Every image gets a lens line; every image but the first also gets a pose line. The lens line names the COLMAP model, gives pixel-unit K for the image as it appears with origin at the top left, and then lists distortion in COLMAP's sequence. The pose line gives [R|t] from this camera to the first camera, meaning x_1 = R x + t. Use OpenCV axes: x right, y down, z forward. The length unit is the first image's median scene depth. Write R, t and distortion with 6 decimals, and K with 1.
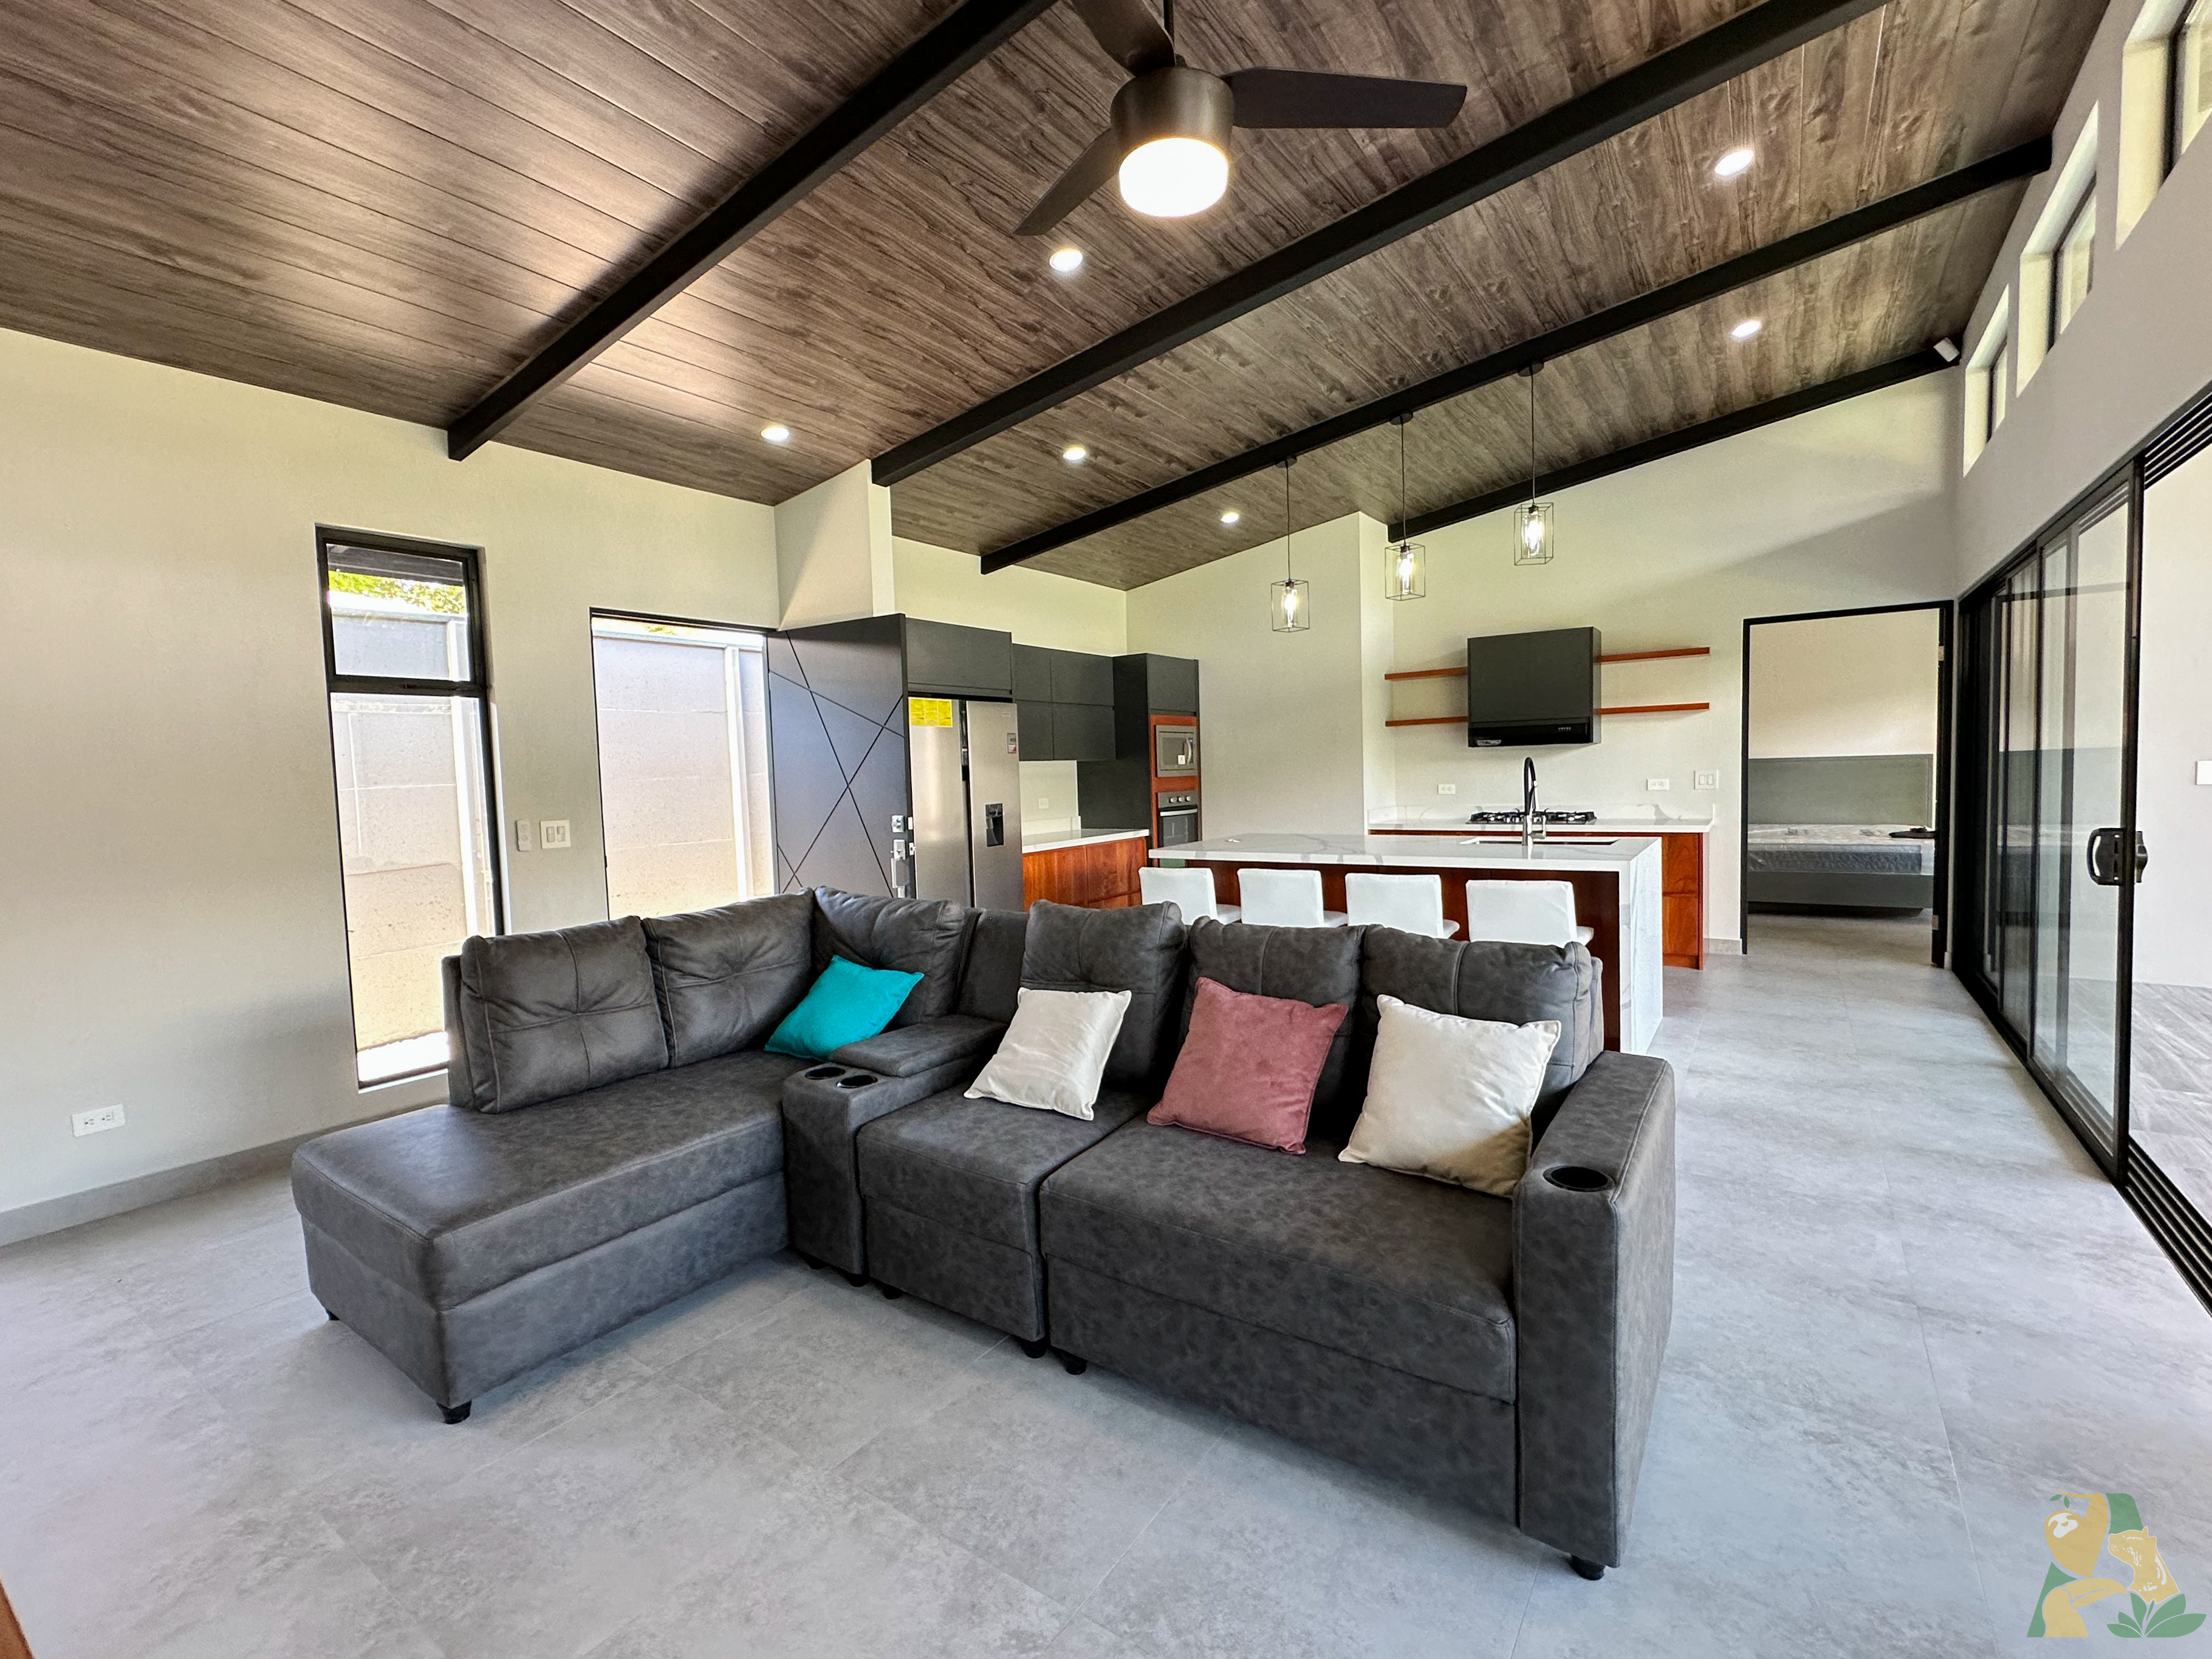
lens RADIAL K [[984.9, 0, 1106.0], [0, 984.9, 829.5], [0, 0, 1]] dist [-0.003352, -0.001032]
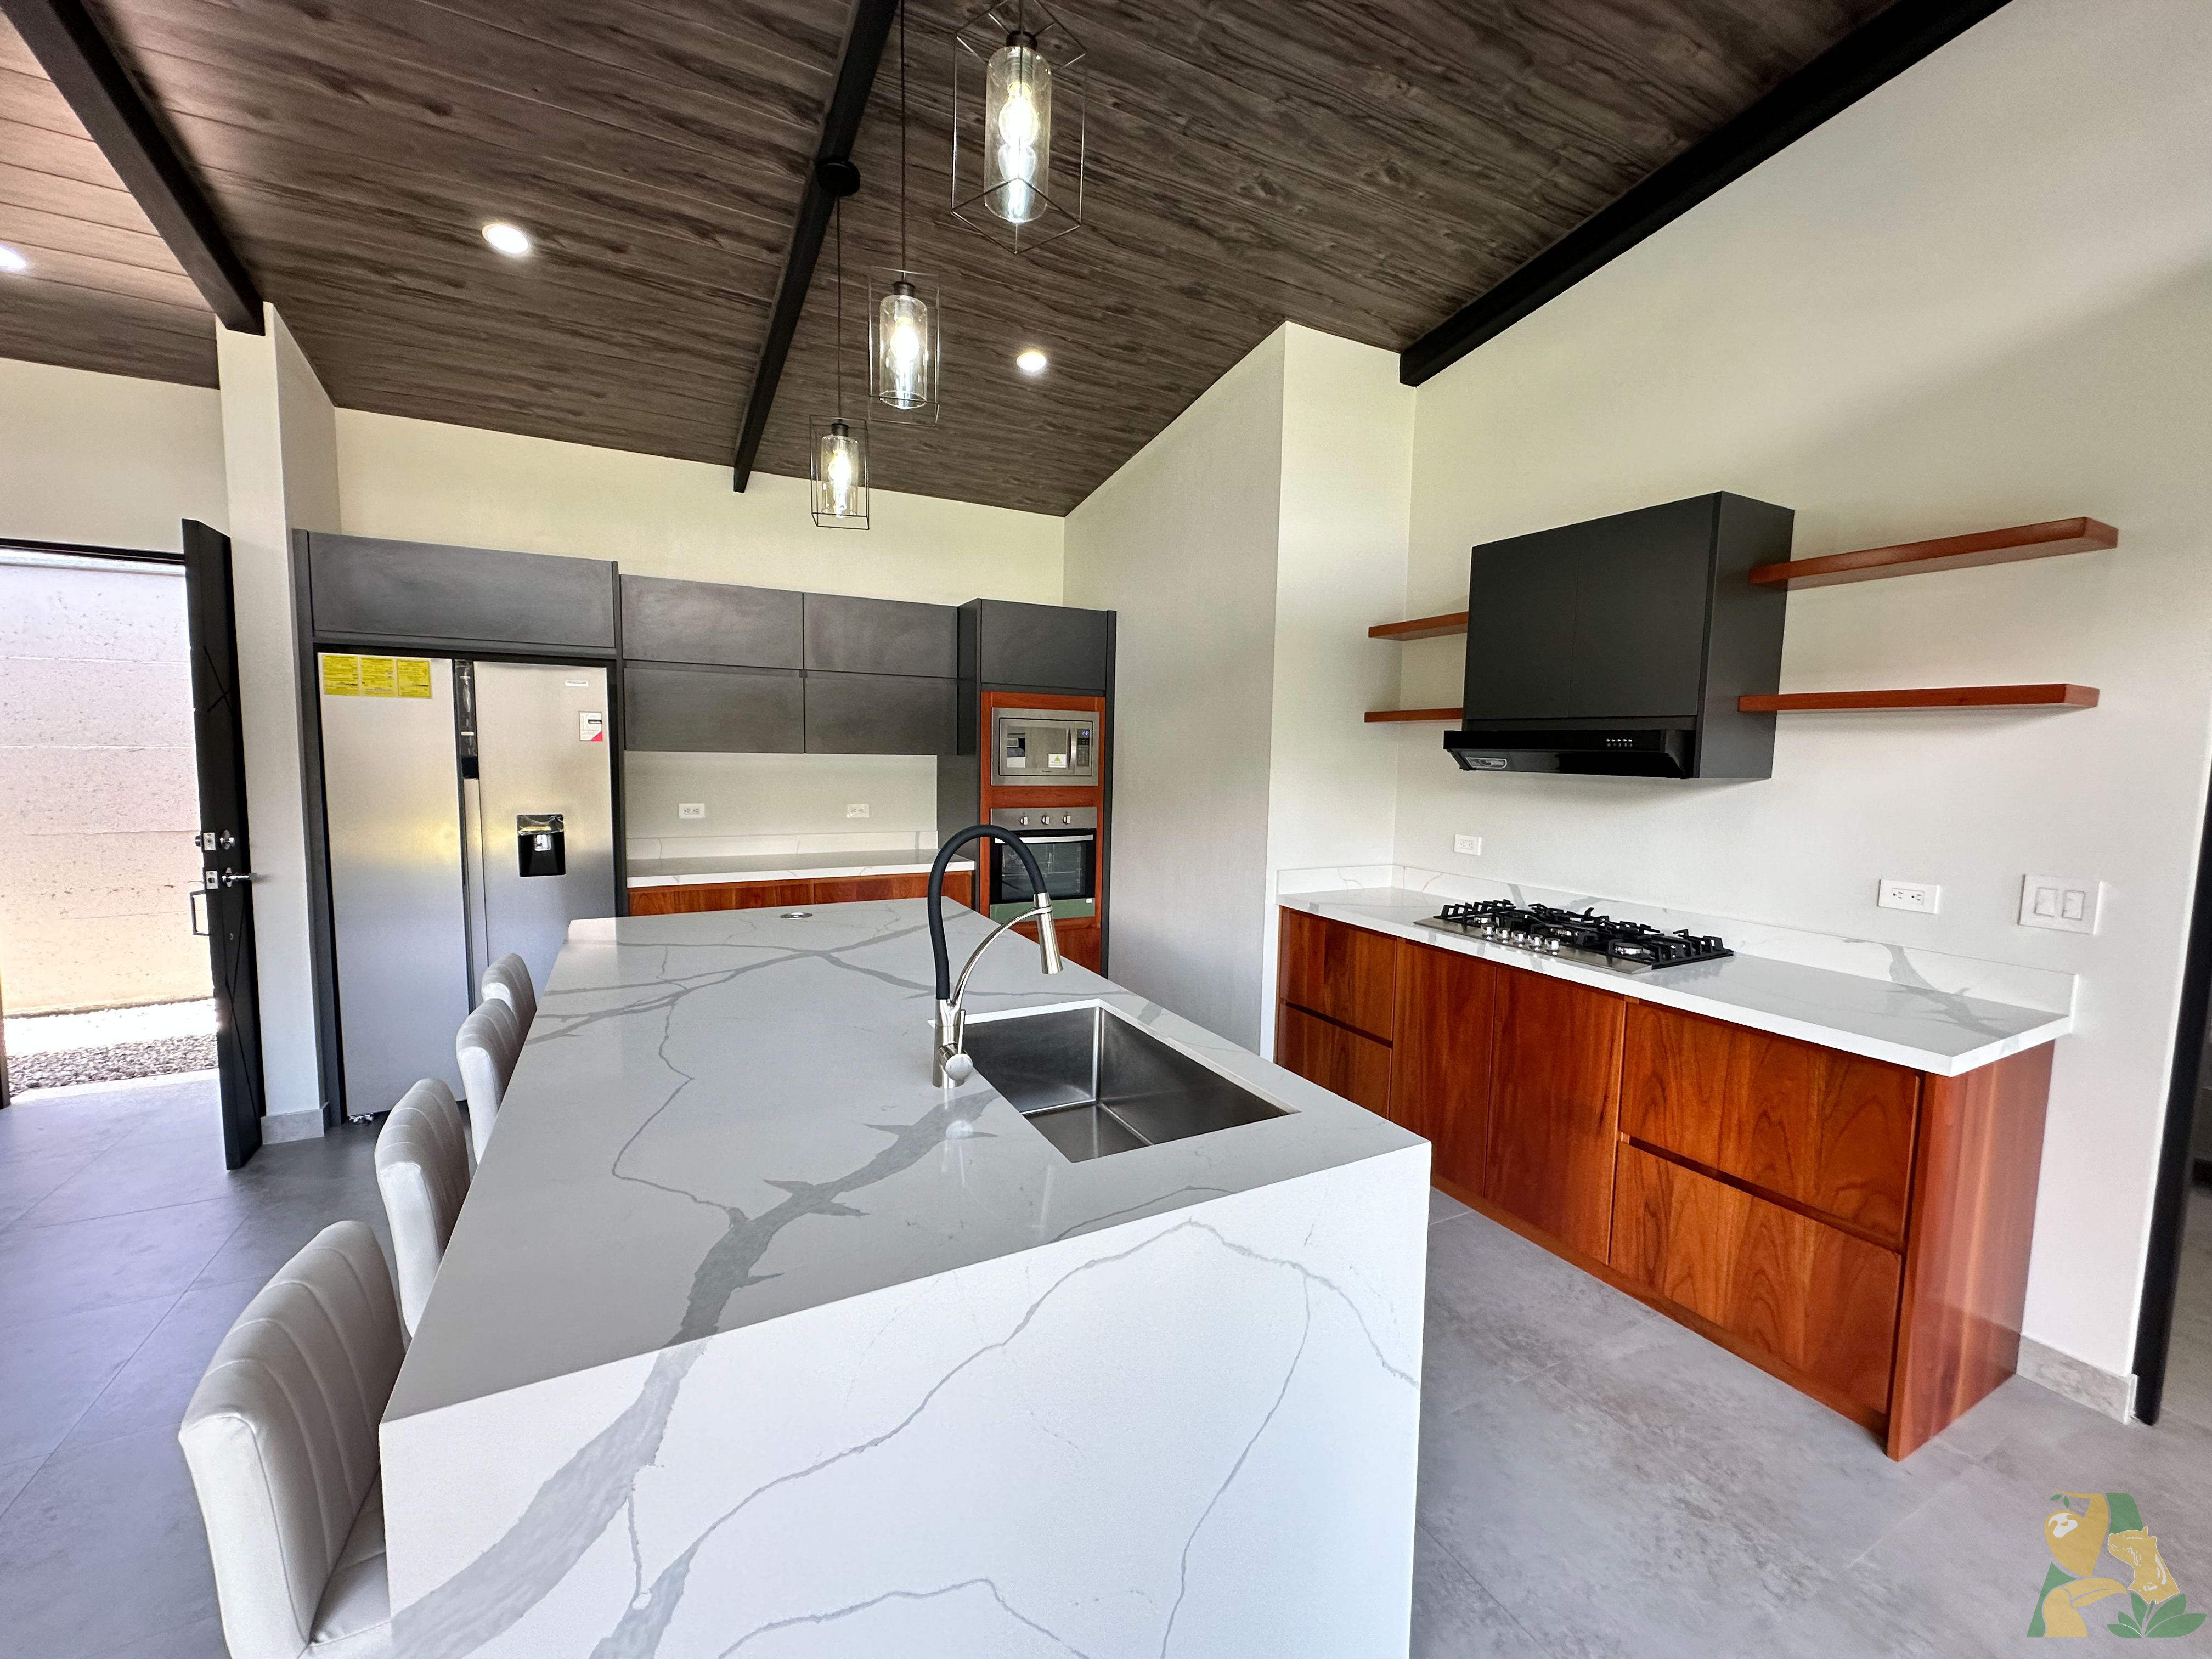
lens RADIAL K [[888.5, 0, 1113.3], [0, 888.5, 823.7], [0, 0, 1]] dist [-0.002611, -0.000051]
pose [[0.884798, 0.088102, -0.457570, 0.431366], [-0.075856, 0.996098, 0.045109, -0.064752], [0.459759, -0.005203, 0.888028, 0.533584]]
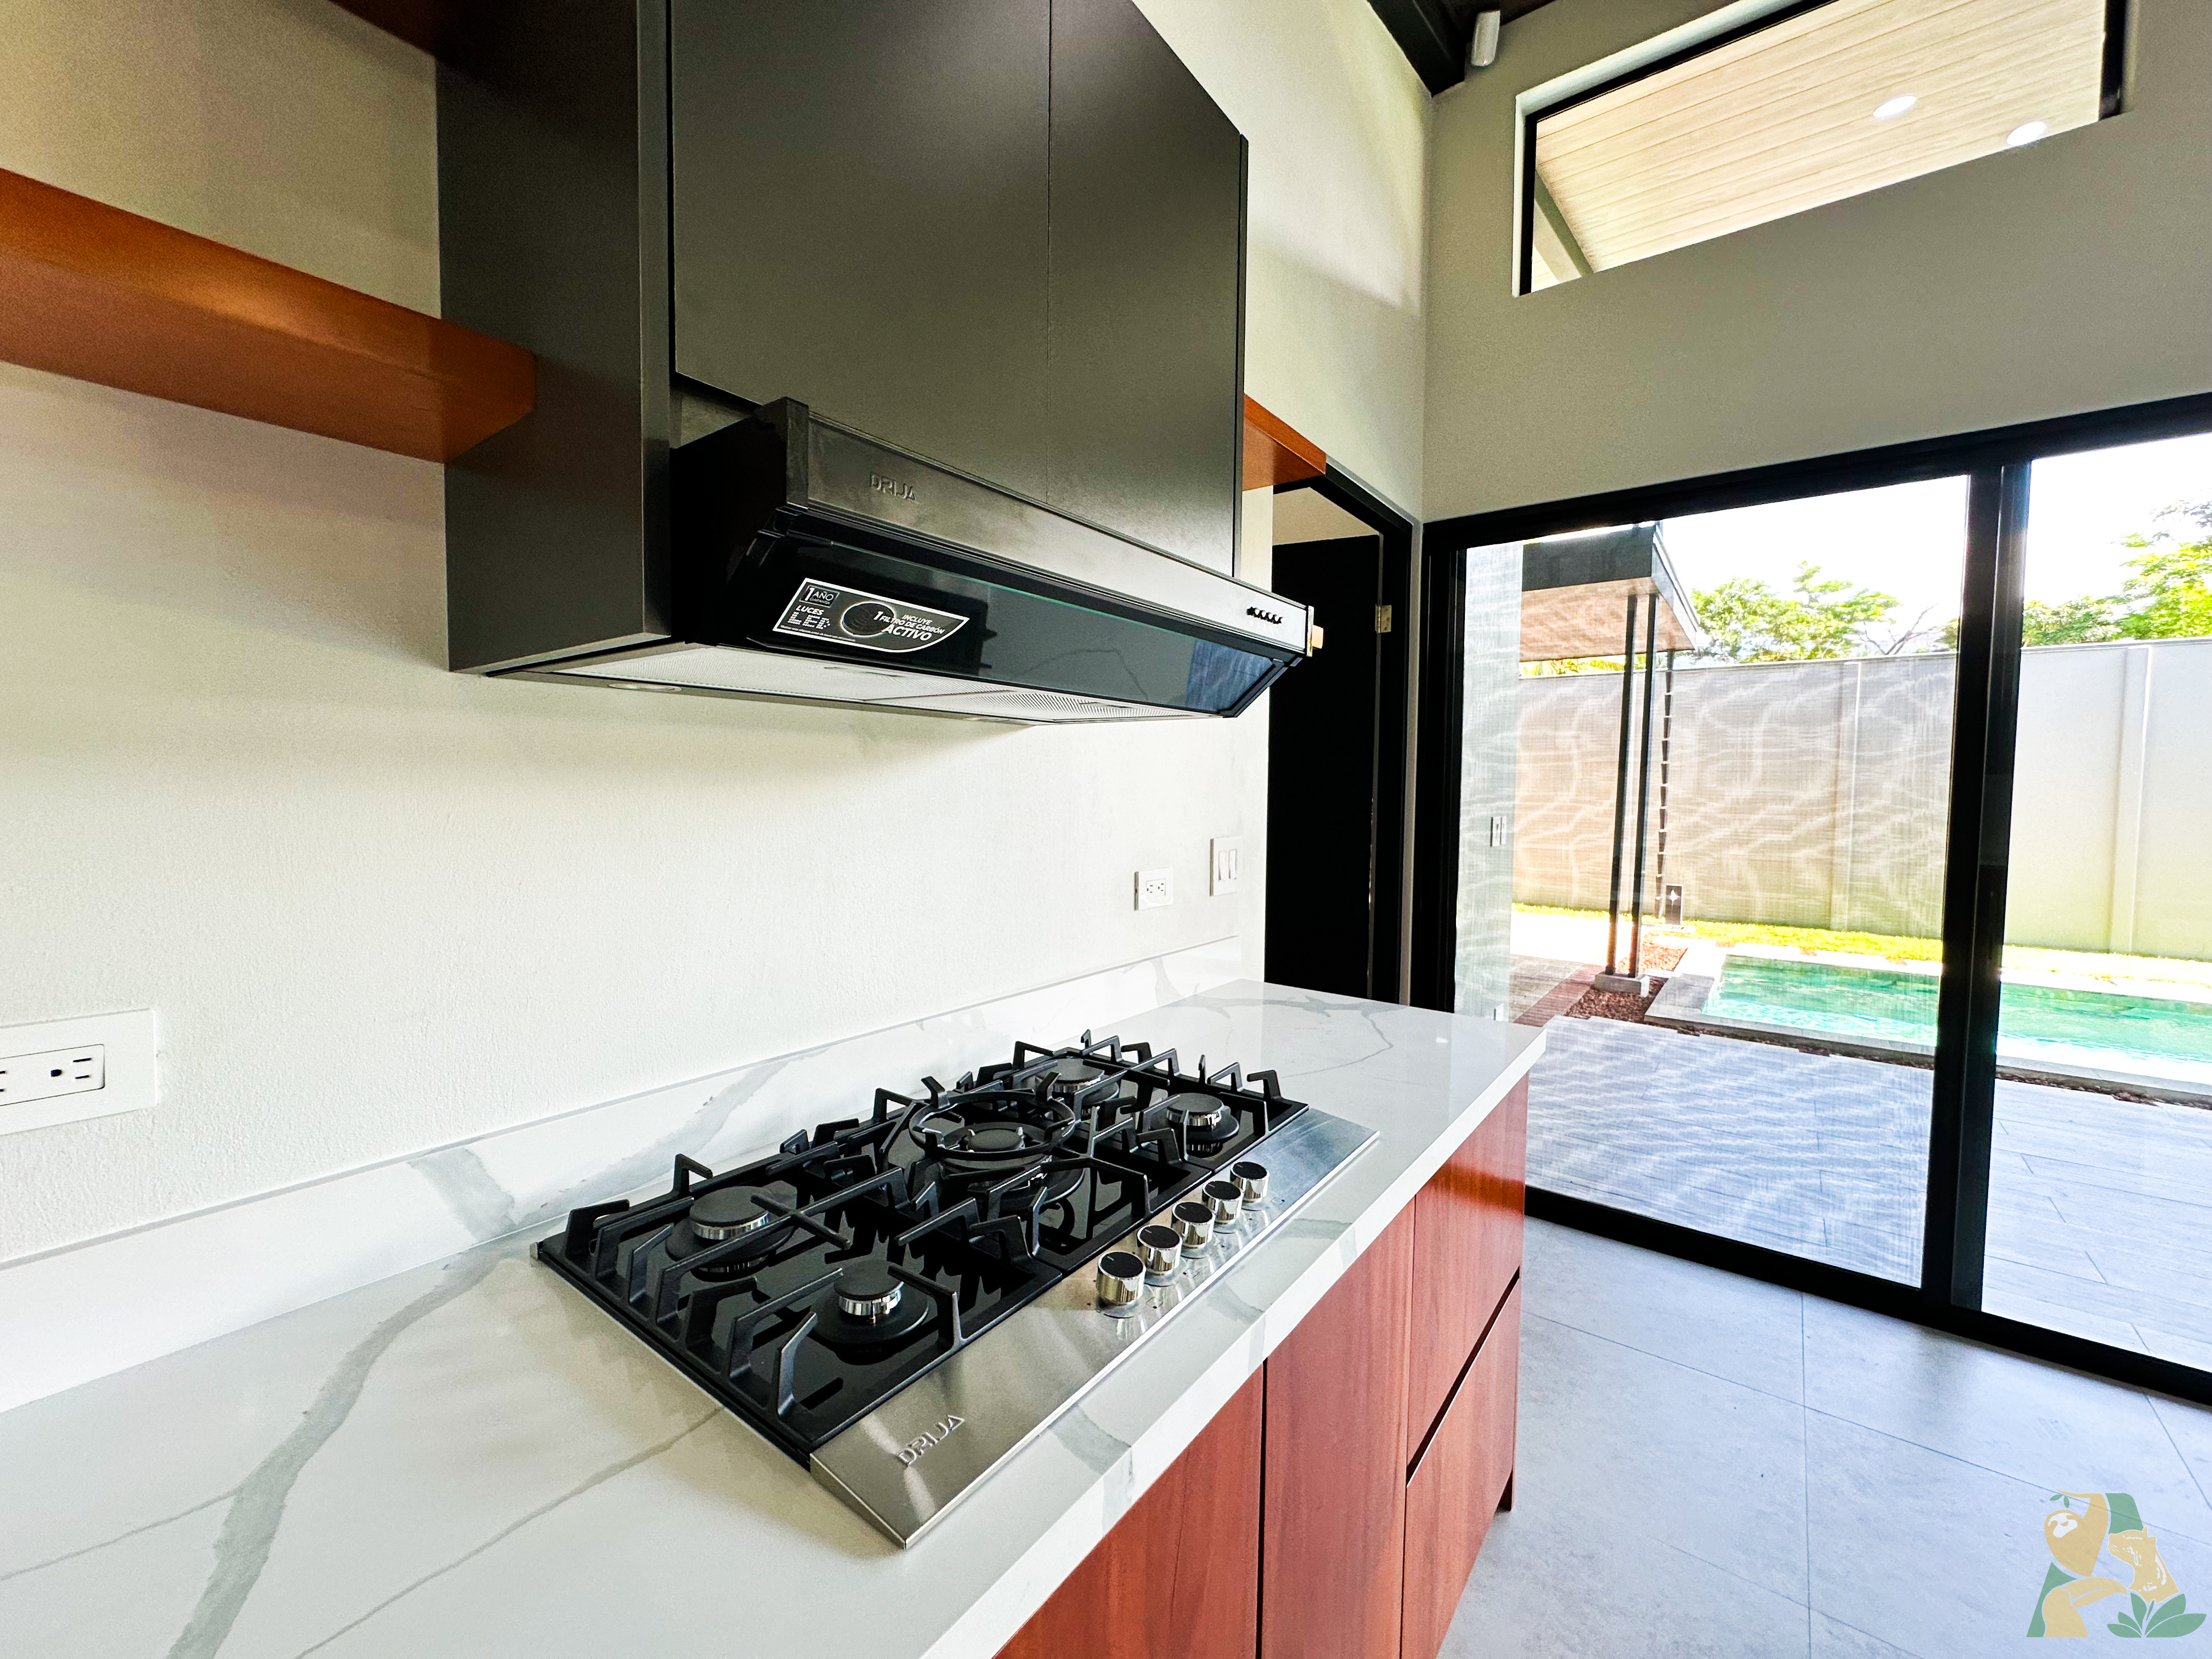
lens RADIAL K [[892.5, 0, 1101.5], [0, 892.5, 827.4], [0, 0, 1]] dist [-0.002155, -0.000140]
pose [[0.051574, -0.015290, 0.998552, 0.295588], [0.049232, 0.998706, 0.012750, -0.065933], [-0.997455, 0.048503, 0.052260, 0.979401]]
